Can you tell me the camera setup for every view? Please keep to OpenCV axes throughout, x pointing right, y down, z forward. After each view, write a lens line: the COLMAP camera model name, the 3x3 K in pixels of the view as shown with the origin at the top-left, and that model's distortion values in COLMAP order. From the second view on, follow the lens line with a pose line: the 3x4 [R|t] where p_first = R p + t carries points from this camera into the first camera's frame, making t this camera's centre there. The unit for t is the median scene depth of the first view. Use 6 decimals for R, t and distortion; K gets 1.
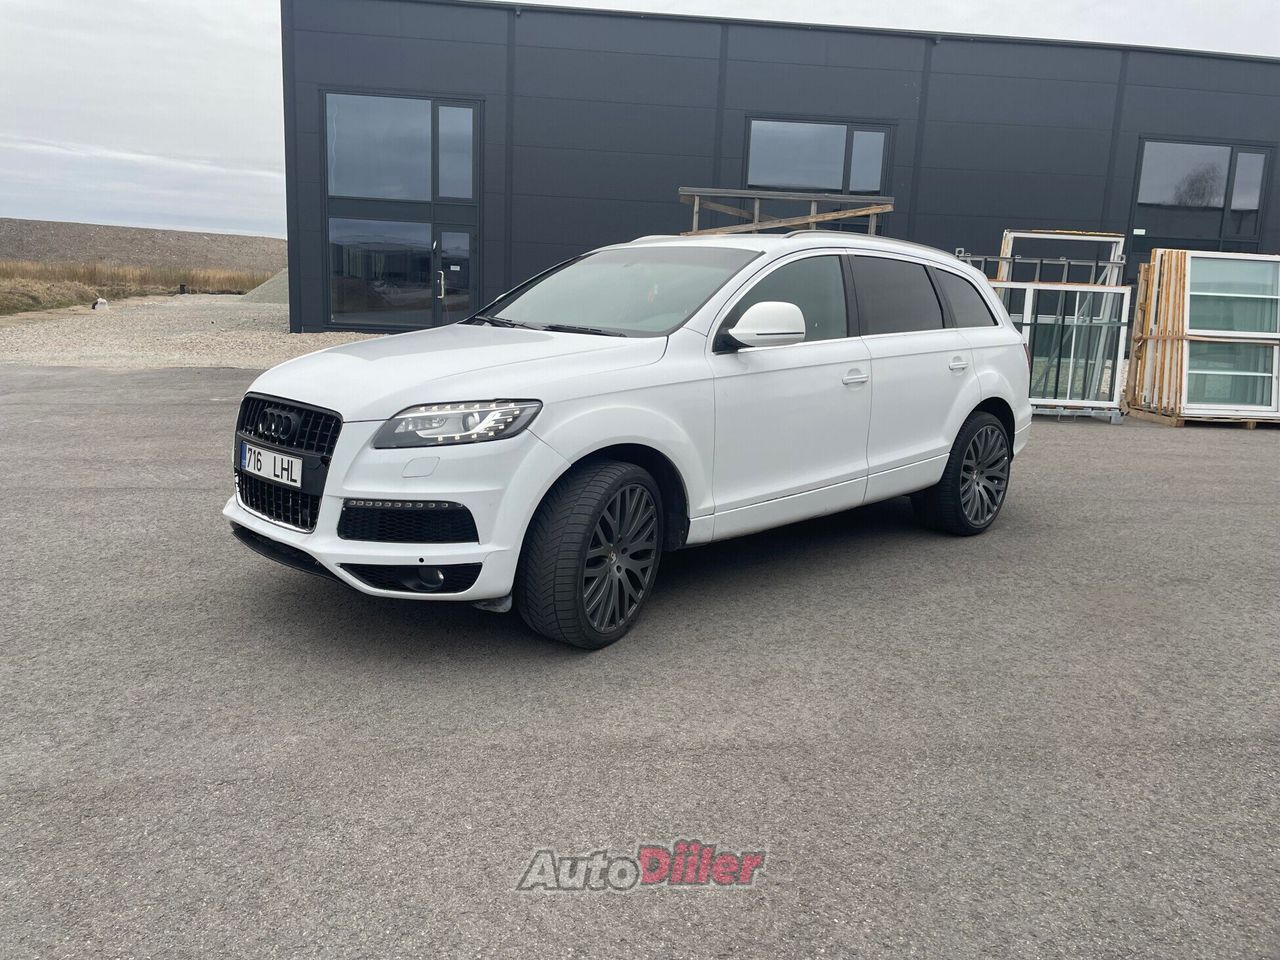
lens RADIAL K [[942.7, 0, 644.6], [0, 942.7, 477.5], [0, 0, 1]] dist [0.093449, -0.114252]
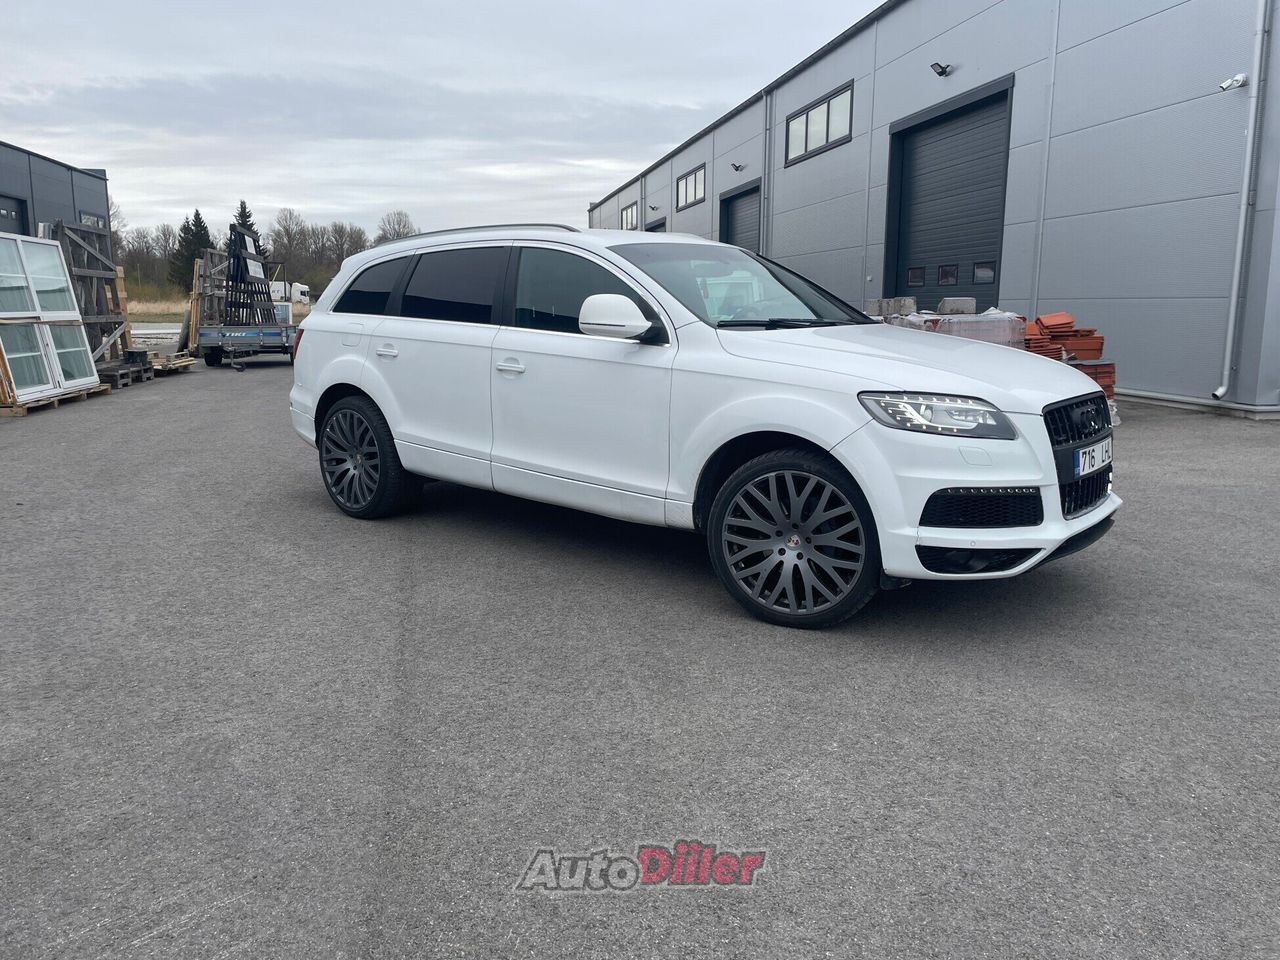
lens RADIAL K [[942.7, 0, 644.6], [0, 942.7, 477.5], [0, 0, 1]] dist [0.093449, -0.114252]
pose [[-0.078123, -0.219596, 0.972458, -1.467356], [0.186294, 0.955042, 0.230629, -0.348904], [-0.979383, 0.199181, -0.033701, 1.601068]]
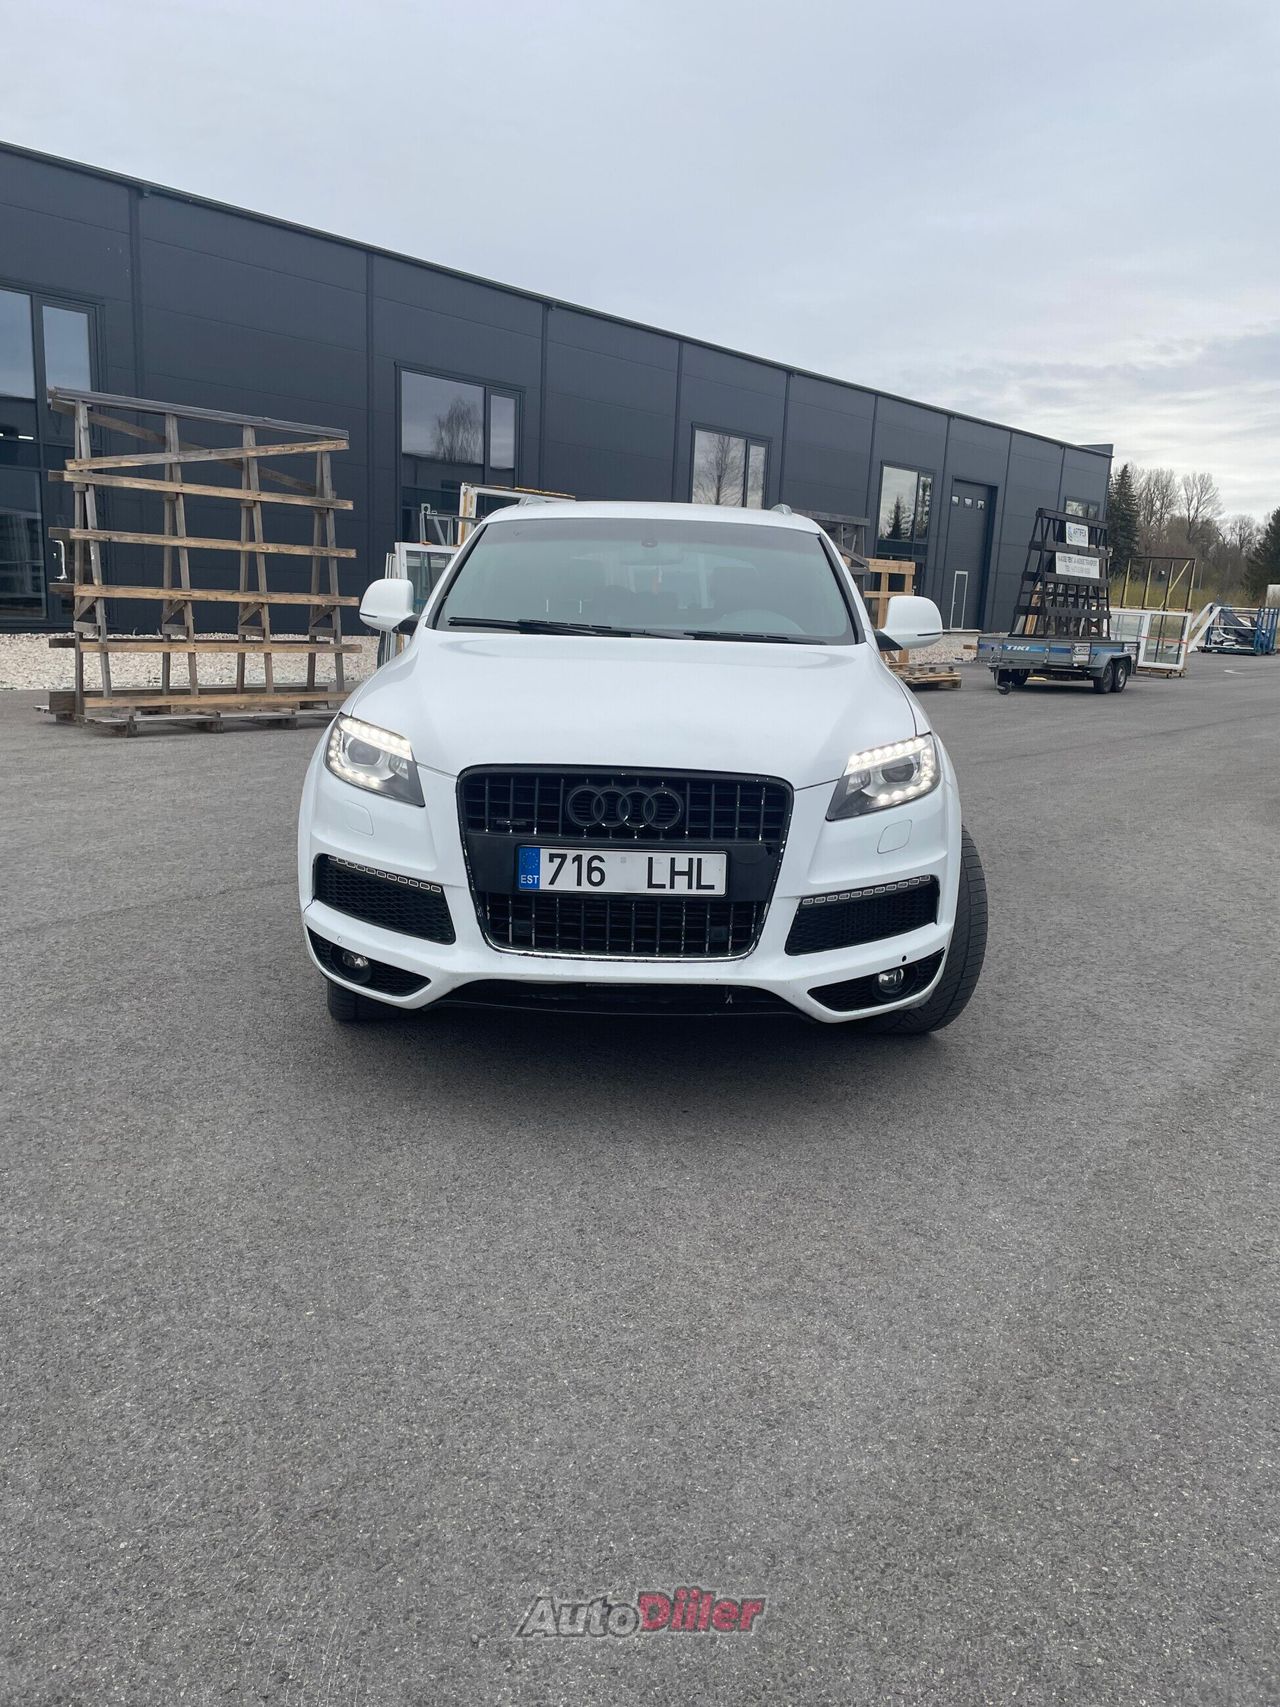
lens RADIAL K [[1257.2, 0, 652.0], [0, 1257.2, 849.0], [0, 0, 1]] dist [0.093449, -0.114252]
pose [[0.719146, -0.150354, 0.678397, -0.989238], [0.120137, 0.988510, 0.091732, -0.108597], [-0.684395, 0.015532, 0.728946, 0.382168]]
